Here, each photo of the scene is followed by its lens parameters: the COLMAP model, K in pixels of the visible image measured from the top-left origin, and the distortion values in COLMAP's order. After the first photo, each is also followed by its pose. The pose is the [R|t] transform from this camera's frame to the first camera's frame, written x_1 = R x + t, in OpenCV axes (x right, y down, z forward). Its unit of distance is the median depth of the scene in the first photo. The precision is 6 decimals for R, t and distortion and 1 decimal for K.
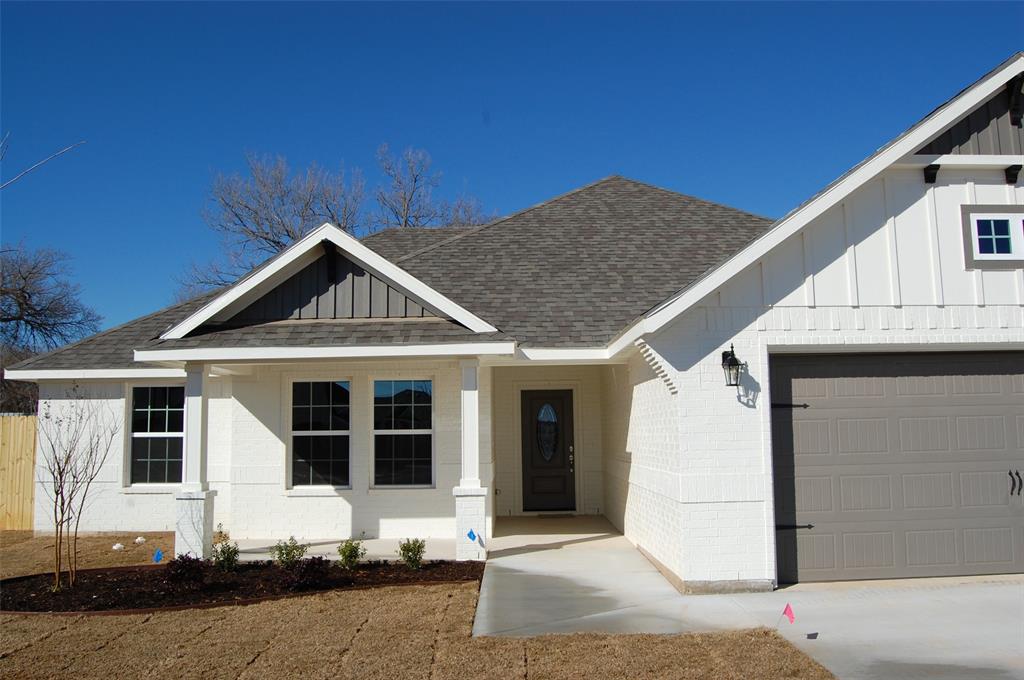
lens RADIAL K [[817.8, 0, 512.6], [0, 817.8, 340.4], [0, 0, 1]] dist [-0.088700, 0.009814]
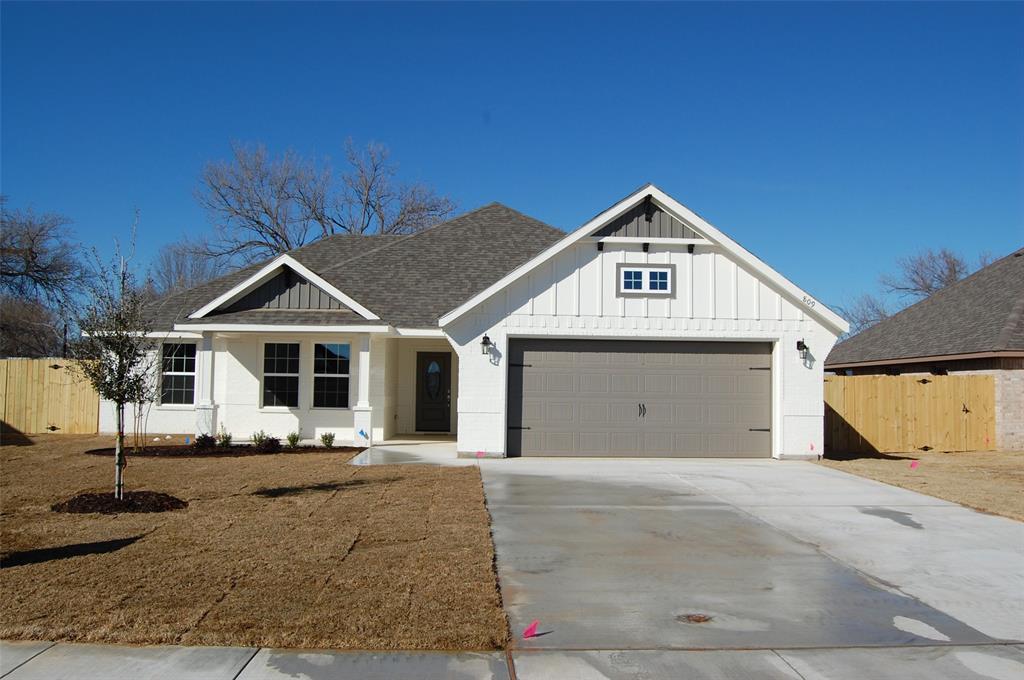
lens RADIAL K [[817.8, 0, 511.5], [0, 817.8, 338.9], [0, 0, 1]] dist [-0.088700, 0.009814]
pose [[0.999219, 0.029852, 0.025877, 0.214699], [-0.031082, 0.998340, 0.048488, -0.060756], [-0.024386, -0.049254, 0.998489, -0.751286]]
